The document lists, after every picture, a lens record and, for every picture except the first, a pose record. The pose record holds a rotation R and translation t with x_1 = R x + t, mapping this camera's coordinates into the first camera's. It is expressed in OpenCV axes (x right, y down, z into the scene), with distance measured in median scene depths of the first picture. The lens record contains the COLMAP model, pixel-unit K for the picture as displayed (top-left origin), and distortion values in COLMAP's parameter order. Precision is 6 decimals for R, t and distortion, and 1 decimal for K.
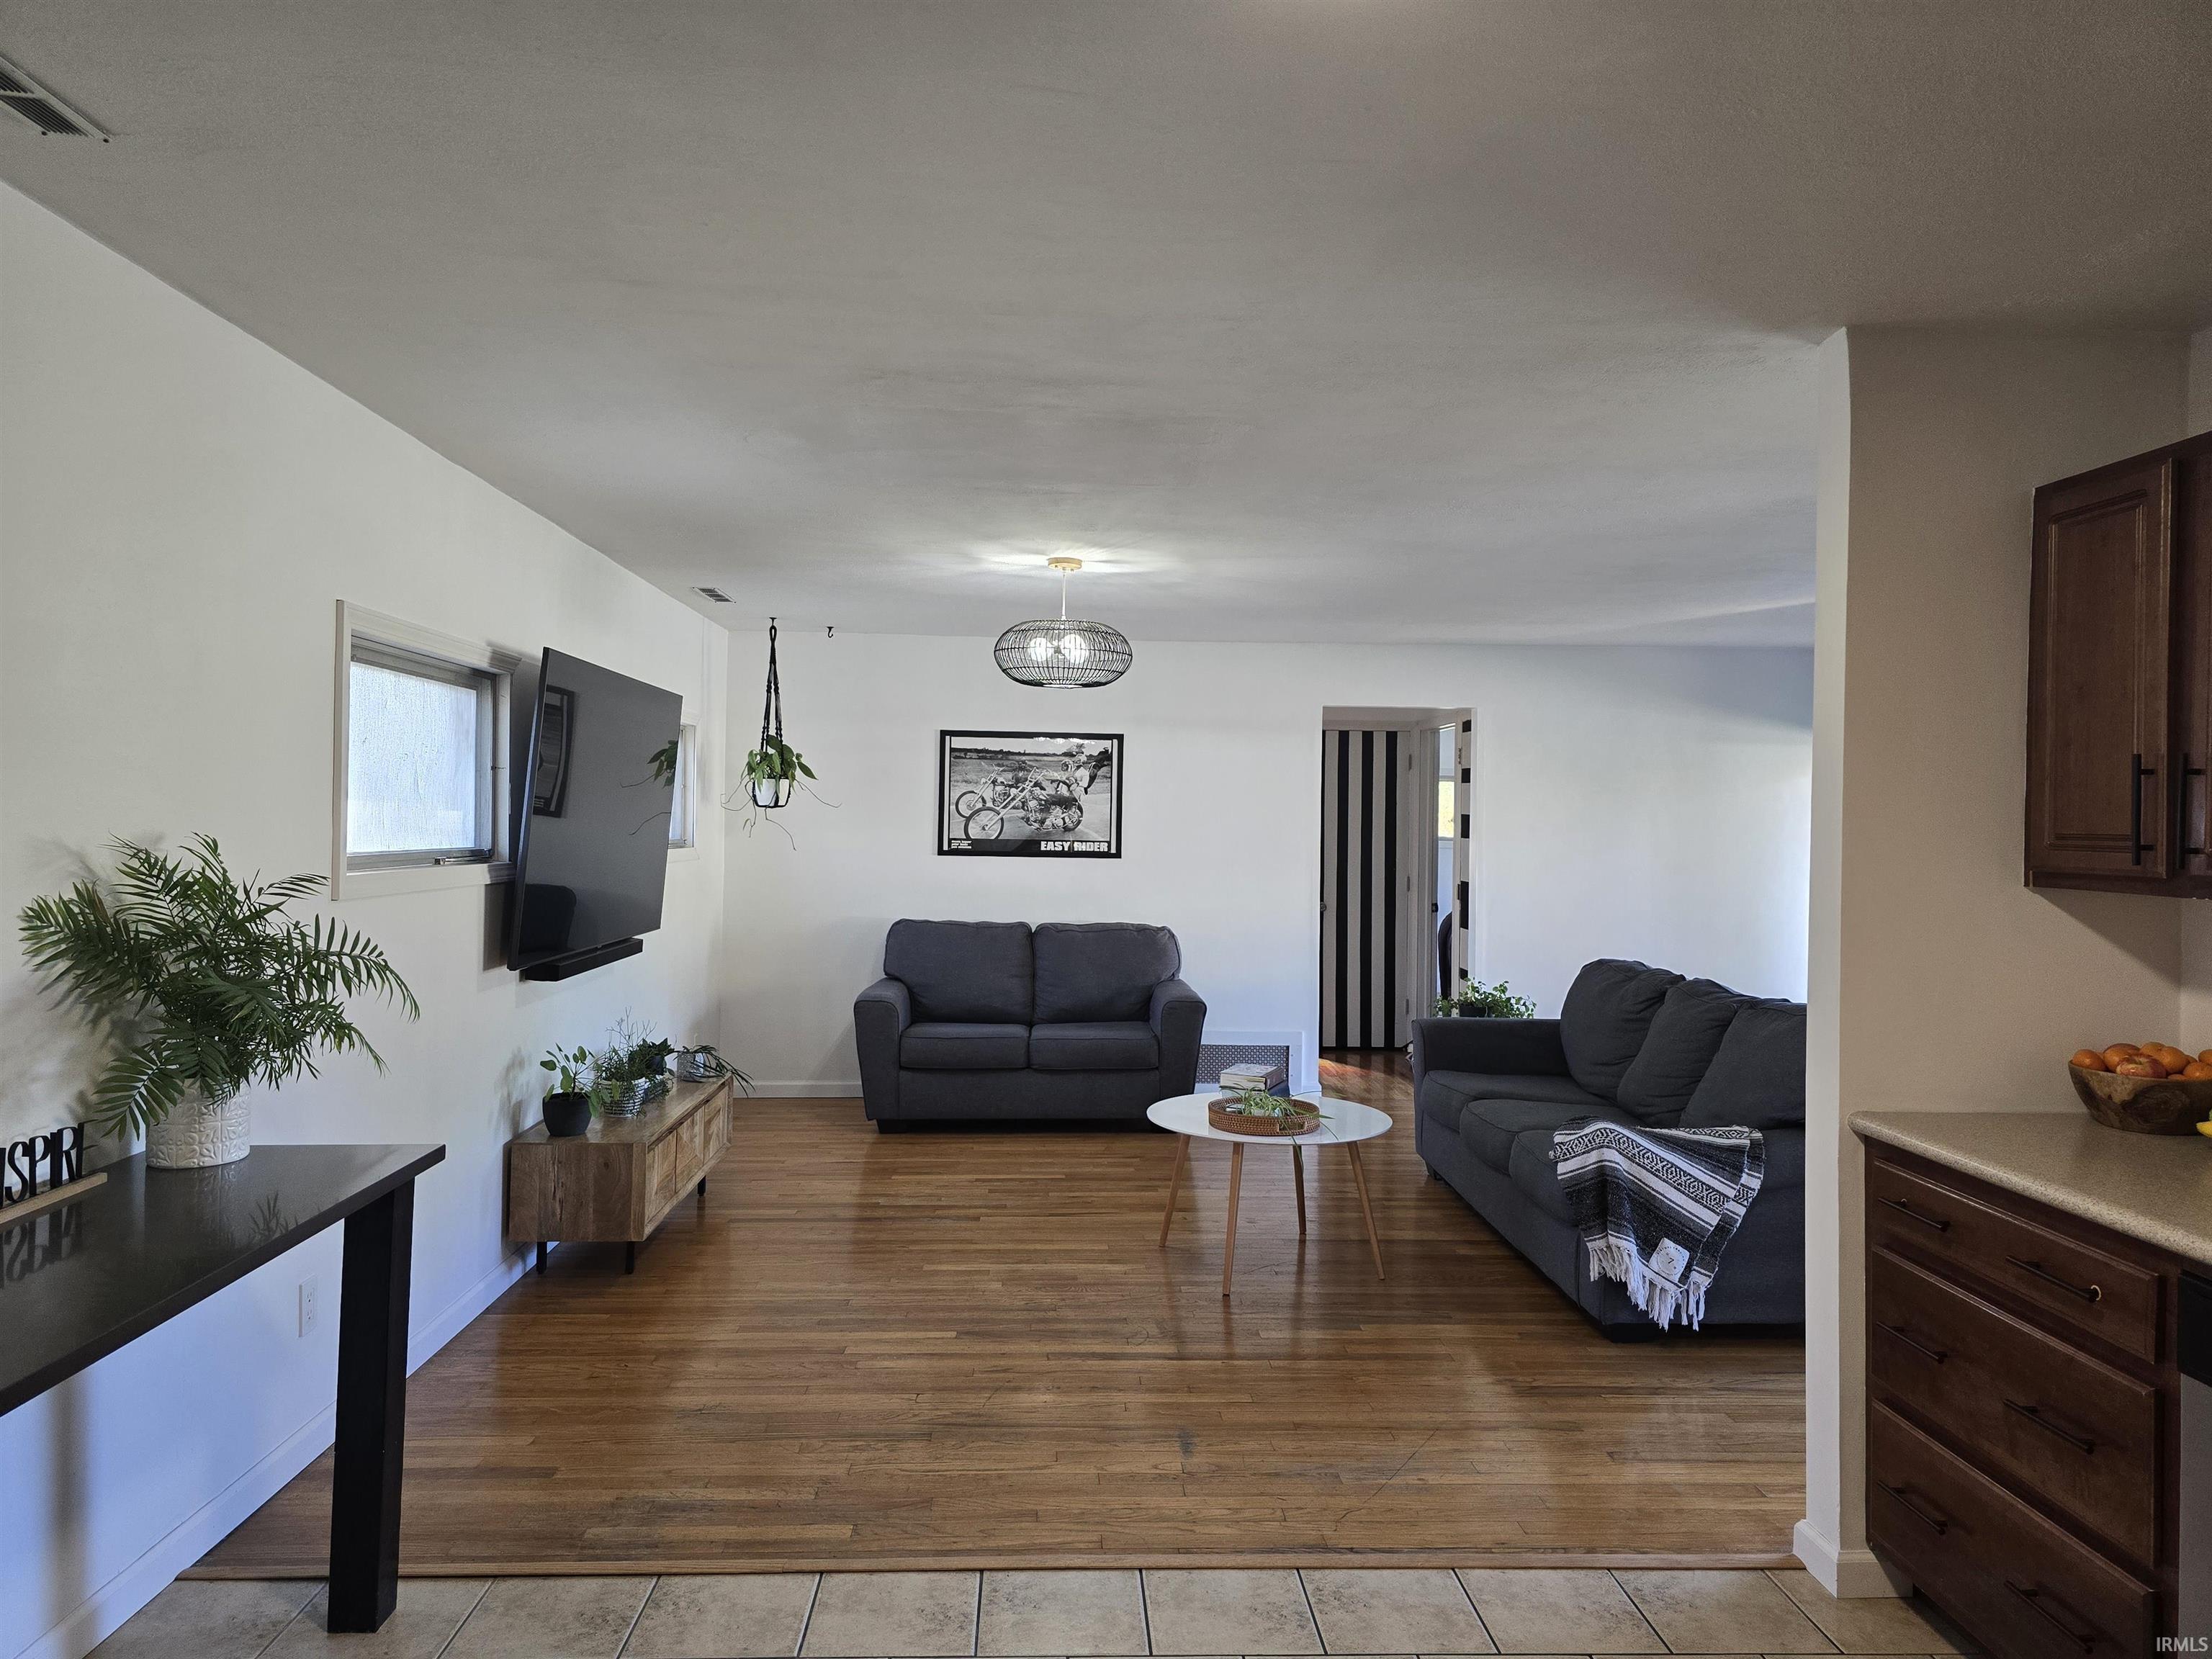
lens RADIAL K [[1485.1, 0, 1087.6], [0, 1485.1, 831.9], [0, 0, 1]] dist [0.065311, -0.055520]
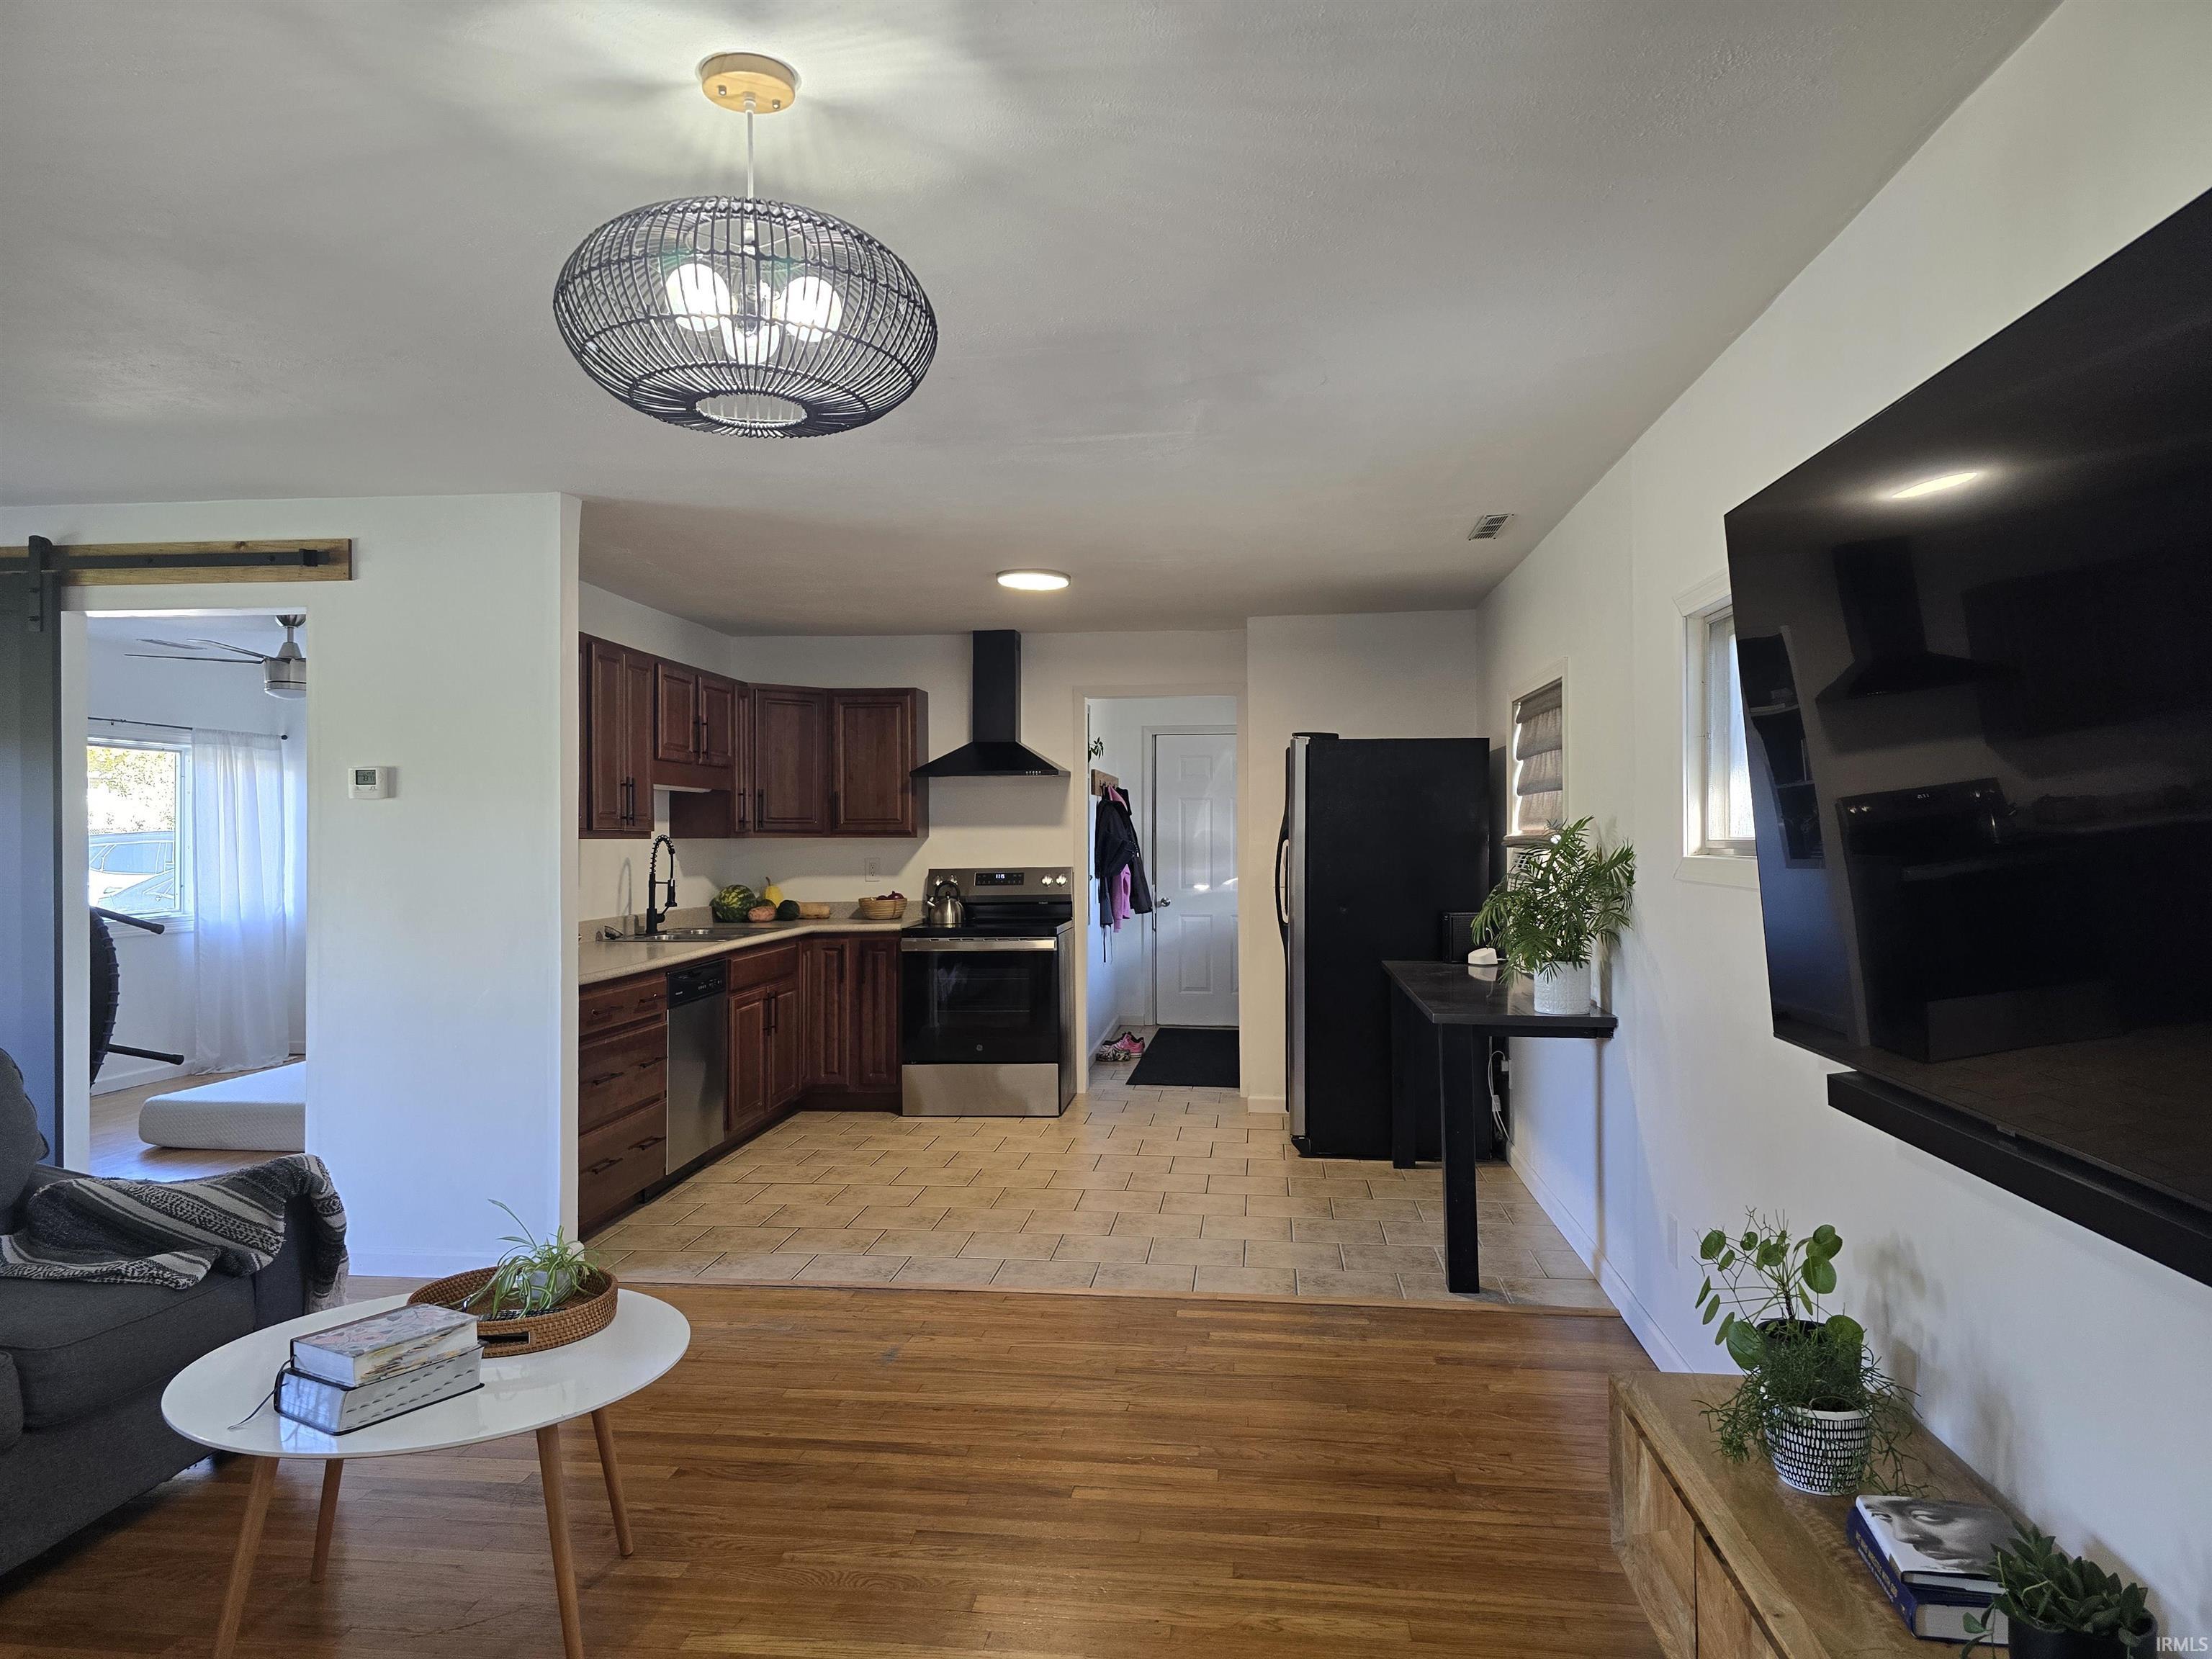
lens RADIAL K [[1485.1, 0, 1087.6], [0, 1485.1, 831.9], [0, 0, 1]] dist [0.065311, -0.055520]
pose [[-0.988034, -0.014138, 0.153589, -0.107409], [-0.013576, 0.999897, 0.004707, 0.004617], [-0.153640, 0.002566, -0.988124, 0.908200]]
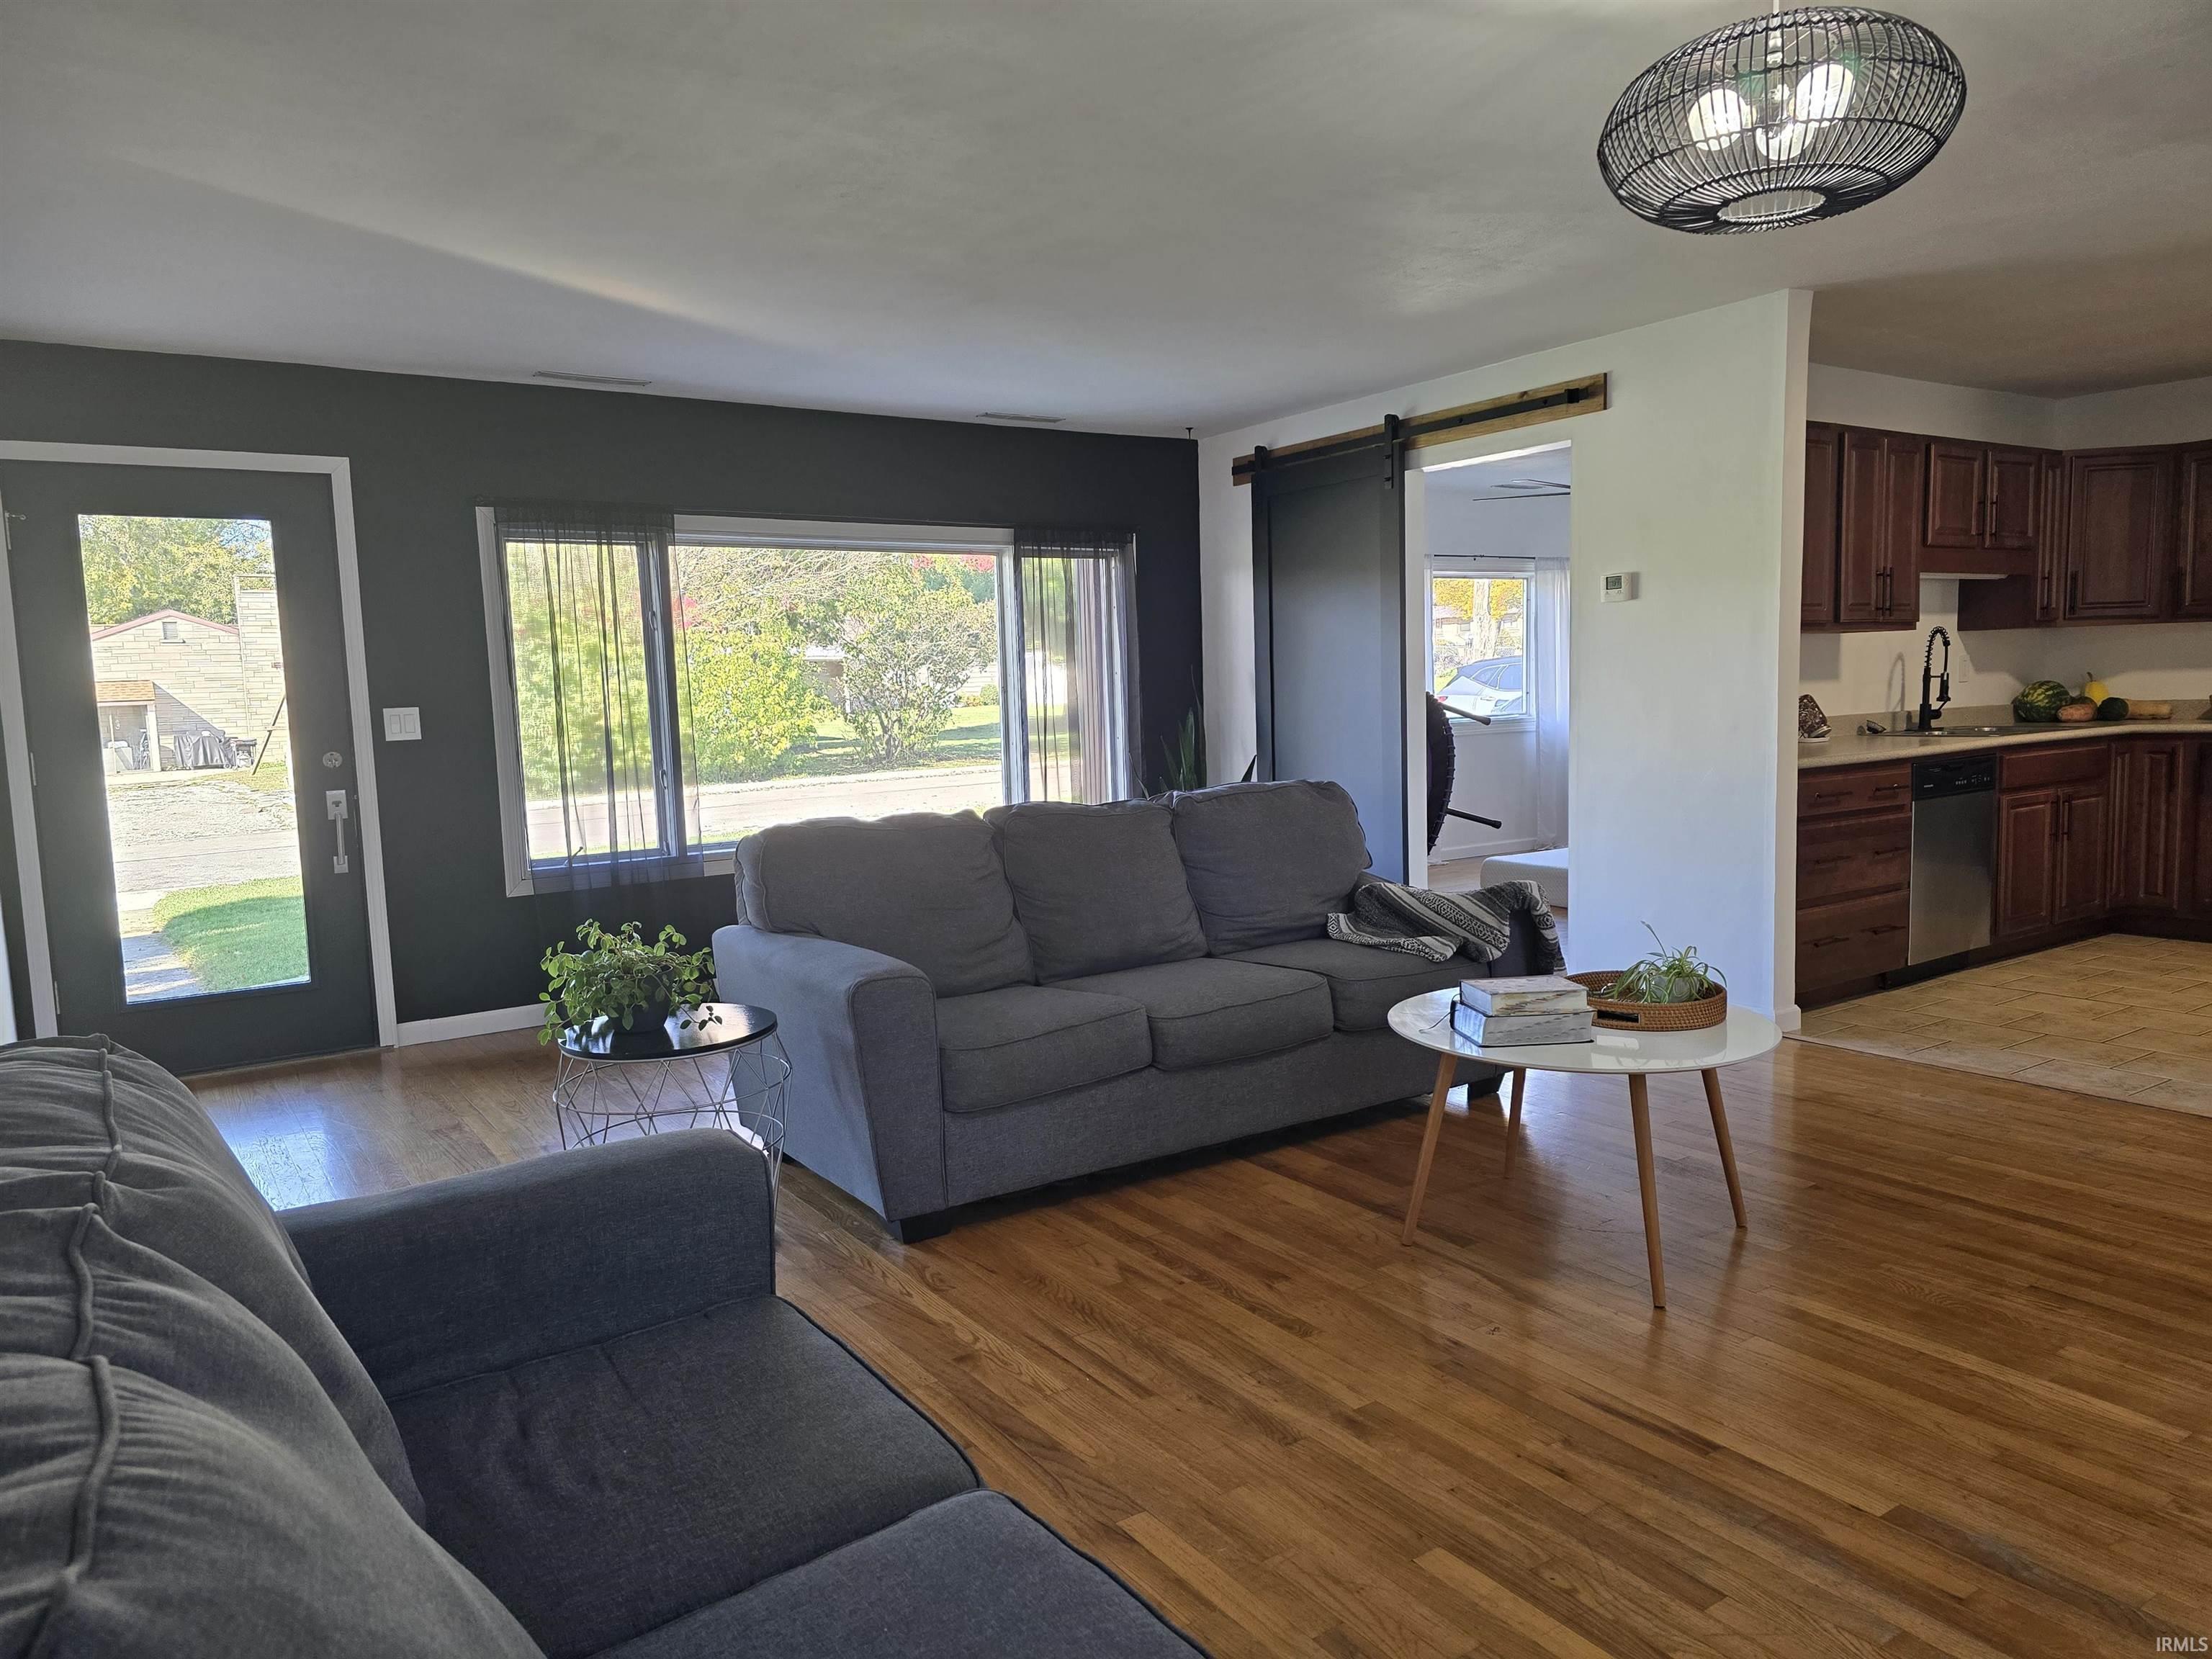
lens RADIAL K [[1485.1, 0, 1087.6], [0, 1485.1, 831.9], [0, 0, 1]] dist [0.065311, -0.055520]
pose [[-0.527323, -0.086196, 0.845281, -0.195114], [0.025836, 0.992754, 0.117352, 0.016110], [-0.849272, 0.083721, -0.521275, 0.936036]]
